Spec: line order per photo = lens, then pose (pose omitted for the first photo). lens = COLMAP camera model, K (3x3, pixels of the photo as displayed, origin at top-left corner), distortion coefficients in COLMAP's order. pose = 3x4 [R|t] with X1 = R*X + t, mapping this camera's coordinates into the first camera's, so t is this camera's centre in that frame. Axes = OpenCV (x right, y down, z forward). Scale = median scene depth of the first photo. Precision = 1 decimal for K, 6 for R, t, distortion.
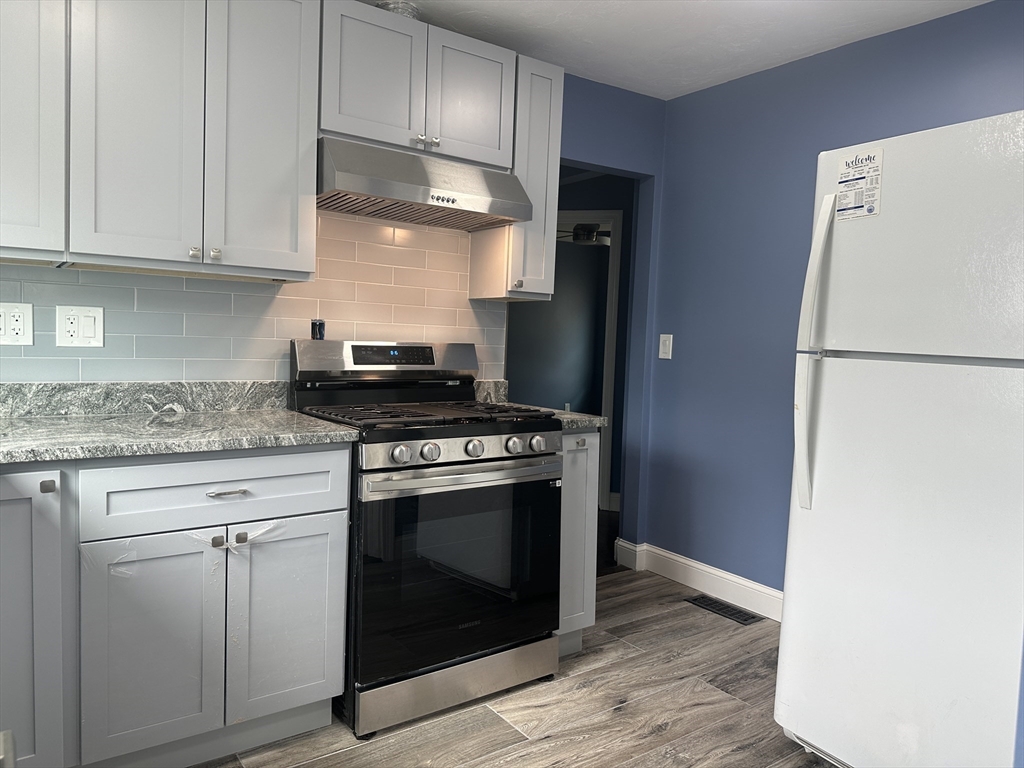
lens RADIAL K [[723.6, 0, 509.6], [0, 723.6, 375.1], [0, 0, 1]] dist [0.095617, -0.130380]
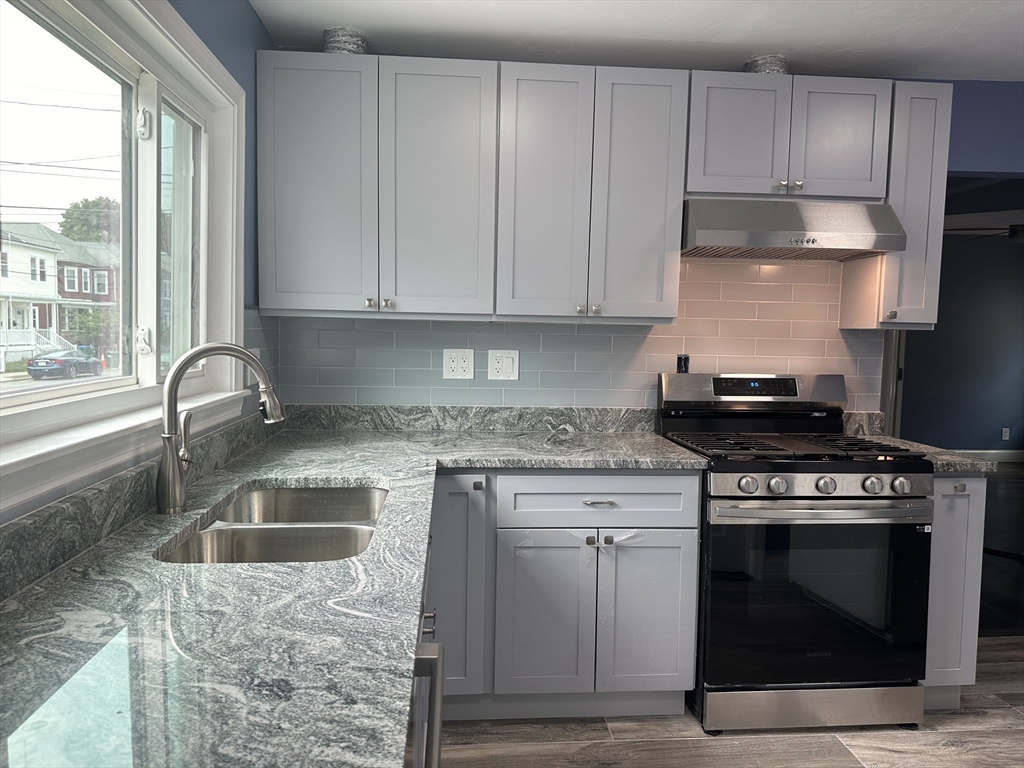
lens RADIAL K [[723.6, 0, 509.6], [0, 723.6, 375.1], [0, 0, 1]] dist [0.095617, -0.130380]
pose [[0.857865, 0.016777, -0.513601, 0.095829], [-0.020105, 0.999797, -0.000921, -0.042713], [0.513481, 0.011116, 0.858029, -0.117098]]
